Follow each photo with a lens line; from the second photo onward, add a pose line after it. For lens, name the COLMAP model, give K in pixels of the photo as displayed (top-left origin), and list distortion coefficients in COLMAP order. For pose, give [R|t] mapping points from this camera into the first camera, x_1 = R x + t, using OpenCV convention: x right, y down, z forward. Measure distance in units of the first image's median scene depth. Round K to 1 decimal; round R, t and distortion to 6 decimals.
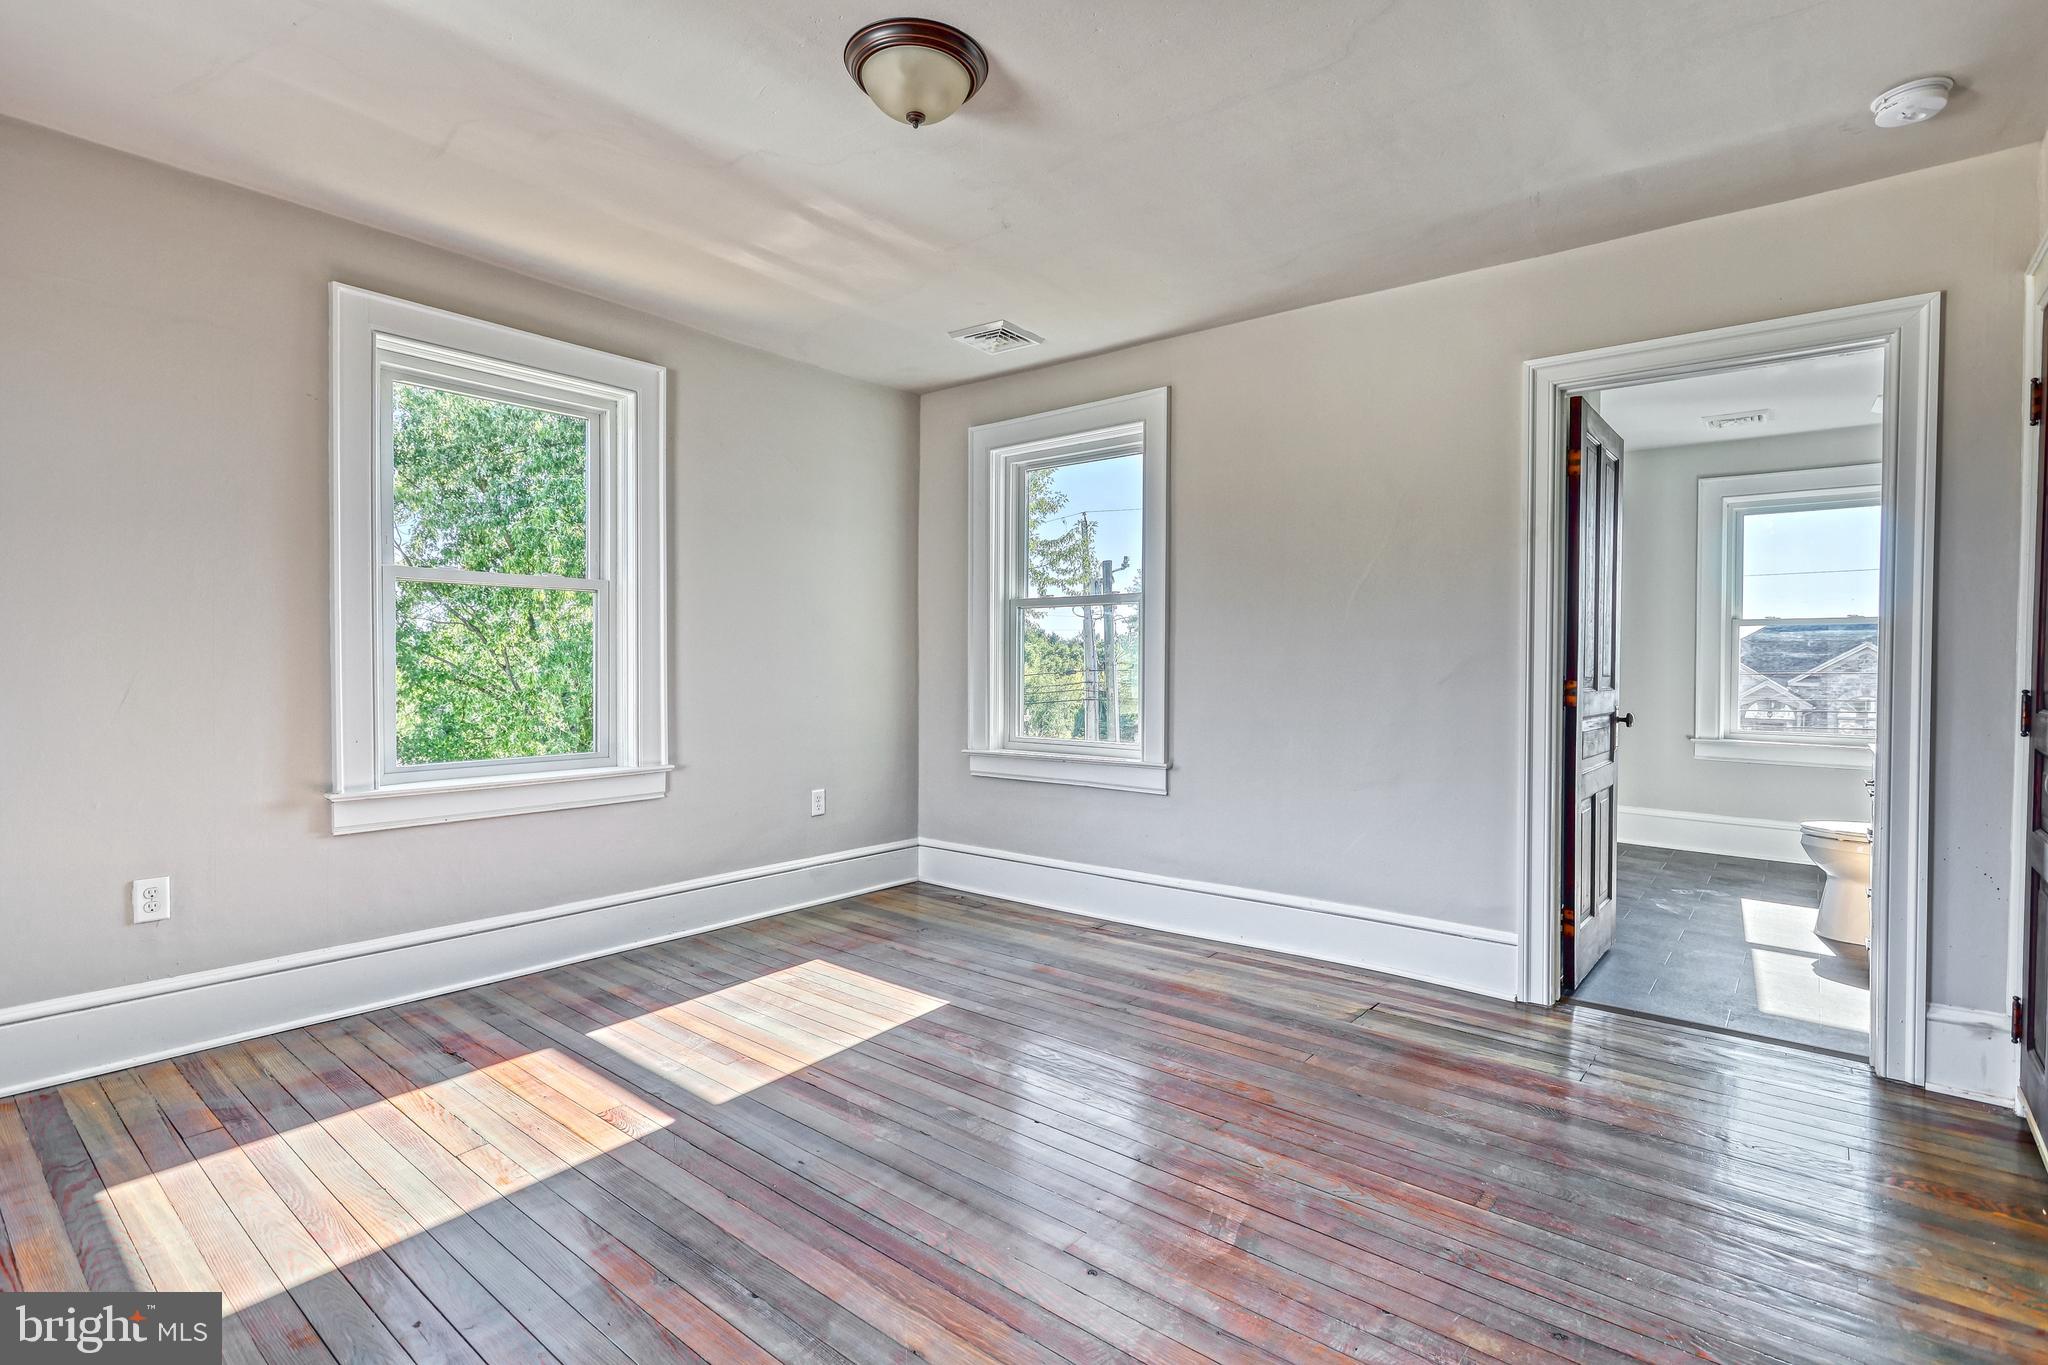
lens RADIAL K [[968.0, 0, 1024.4], [0, 968.0, 680.7], [0, 0, 1]] dist [-0.007676, 0.005184]
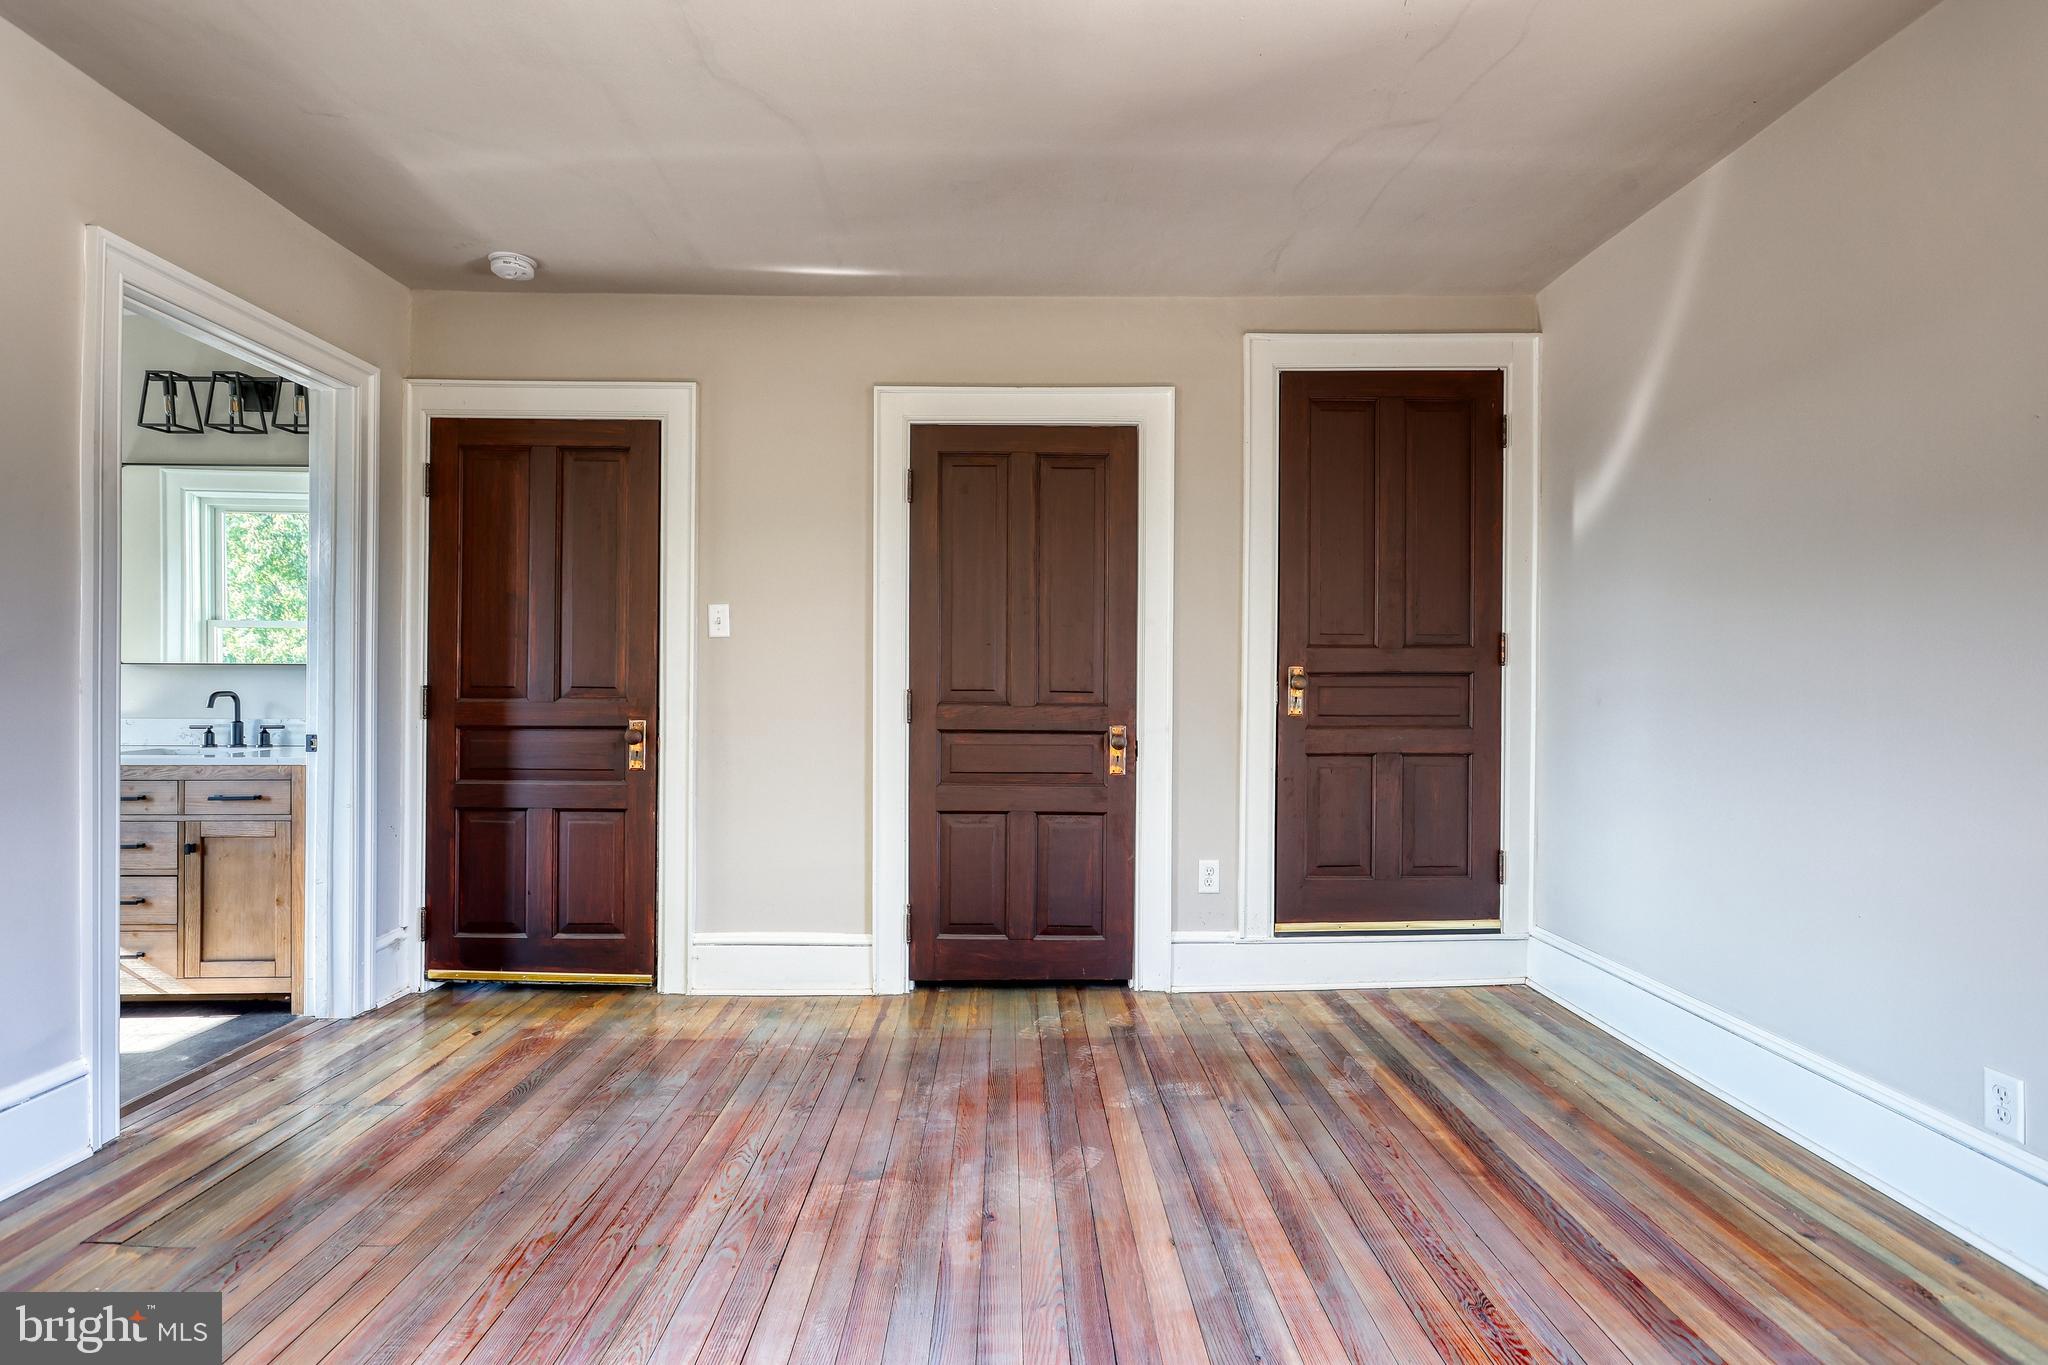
lens RADIAL K [[968.0, 0, 1024.4], [0, 968.0, 680.7], [0, 0, 1]] dist [-0.007676, 0.005184]
pose [[-0.647765, -0.010392, 0.761770, -0.486481], [0.004846, 0.999831, 0.017761, -0.015304], [-0.761825, 0.015197, -0.647605, 1.029776]]
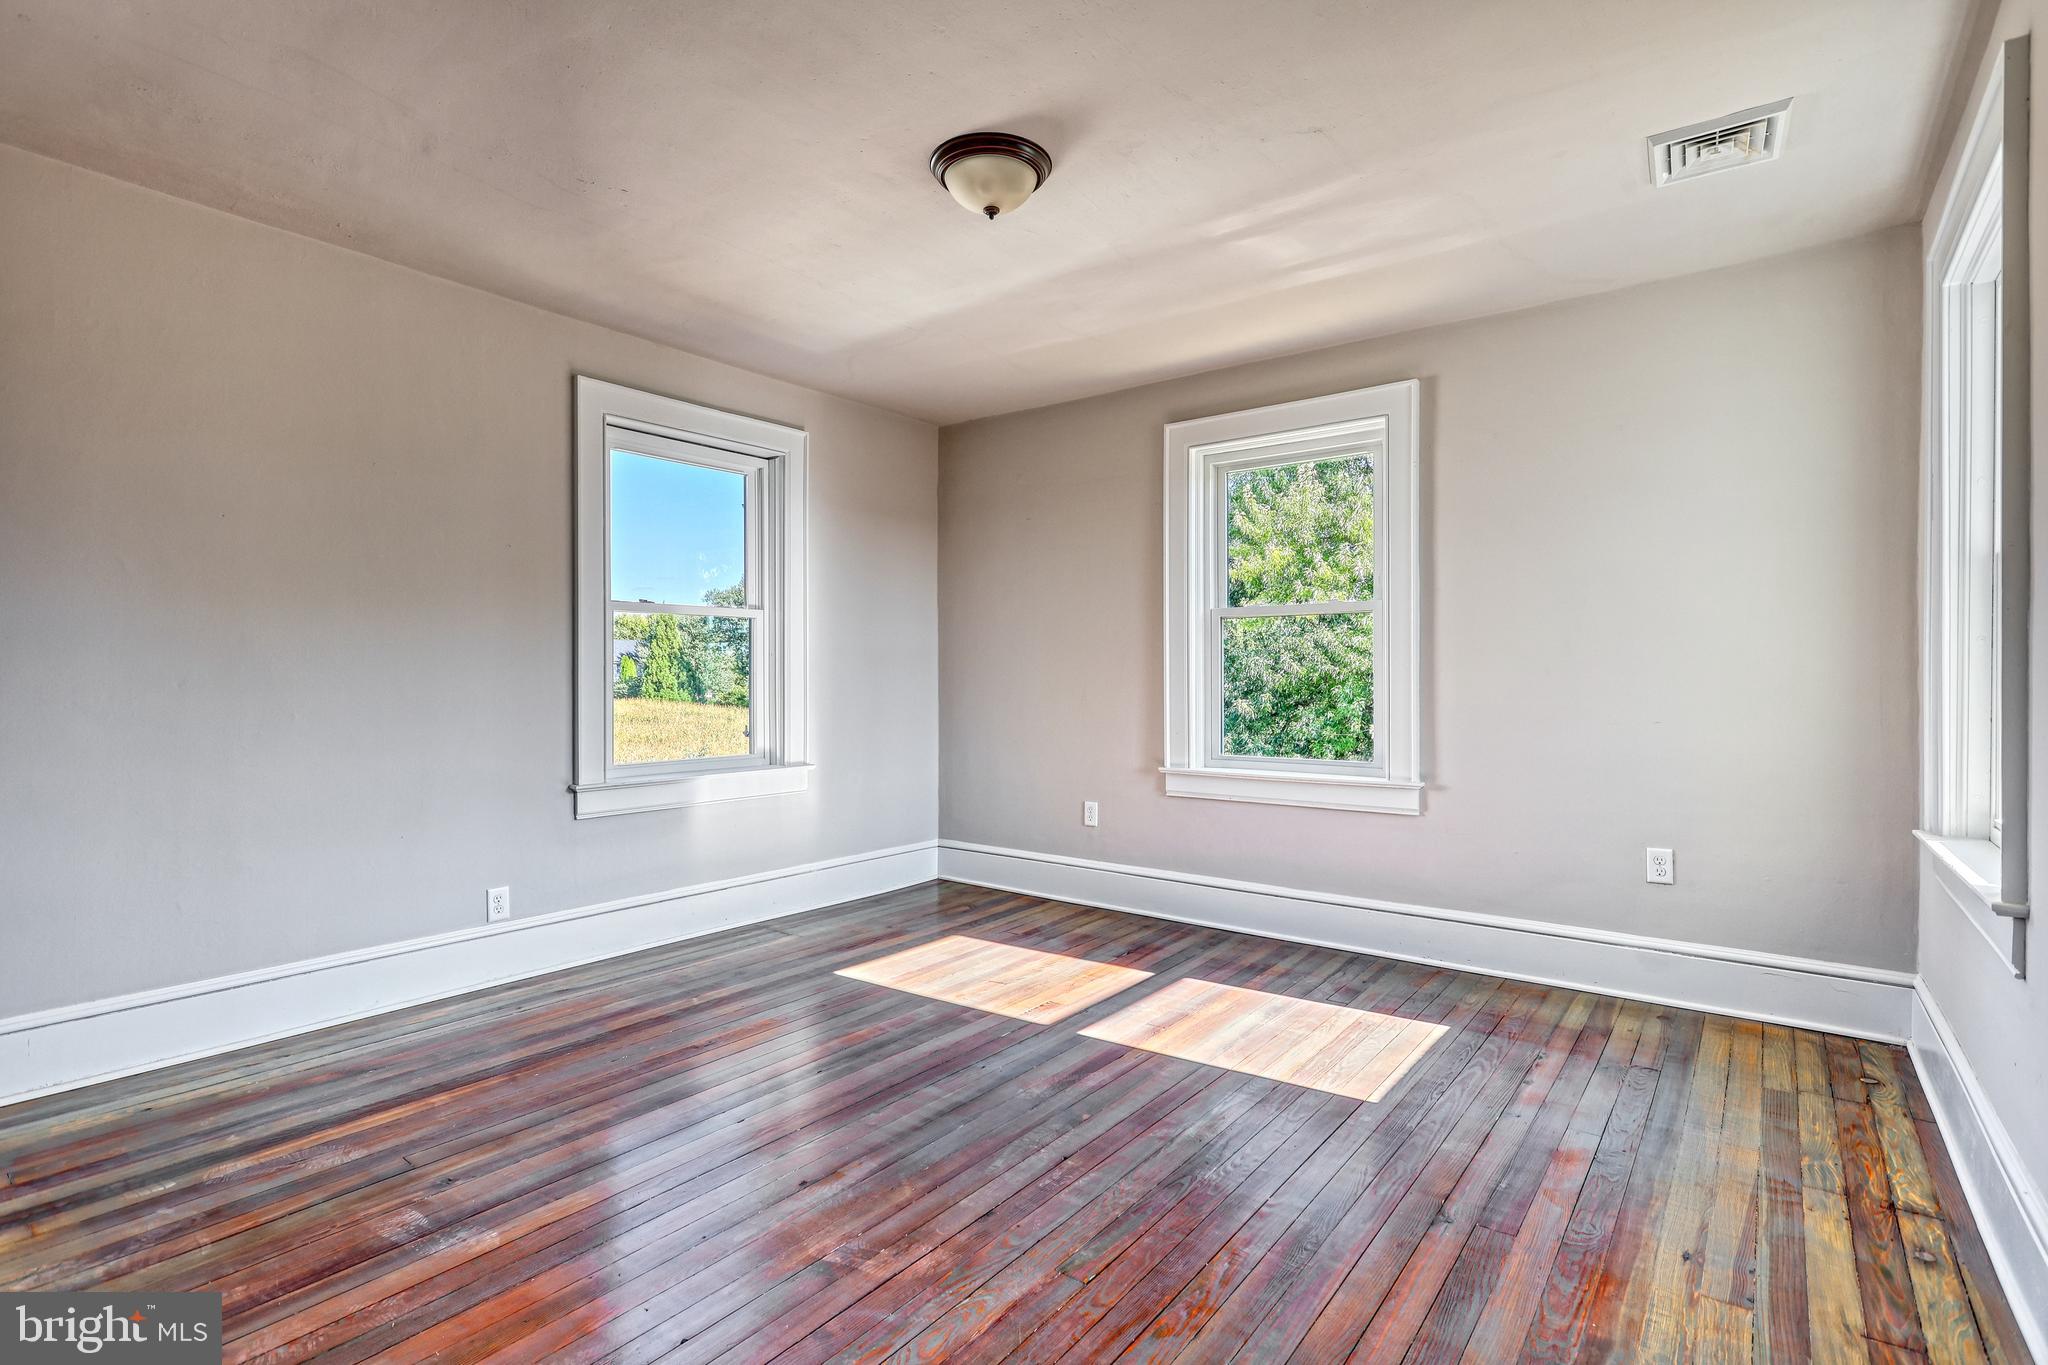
lens RADIAL K [[968.0, 0, 1024.4], [0, 968.0, 680.7], [0, 0, 1]] dist [-0.007676, 0.005184]
pose [[0.026554, -0.002336, -0.999645, 0.784975], [-0.016153, 0.999866, -0.002766, -0.008551], [0.999517, 0.016221, 0.026513, 0.755182]]
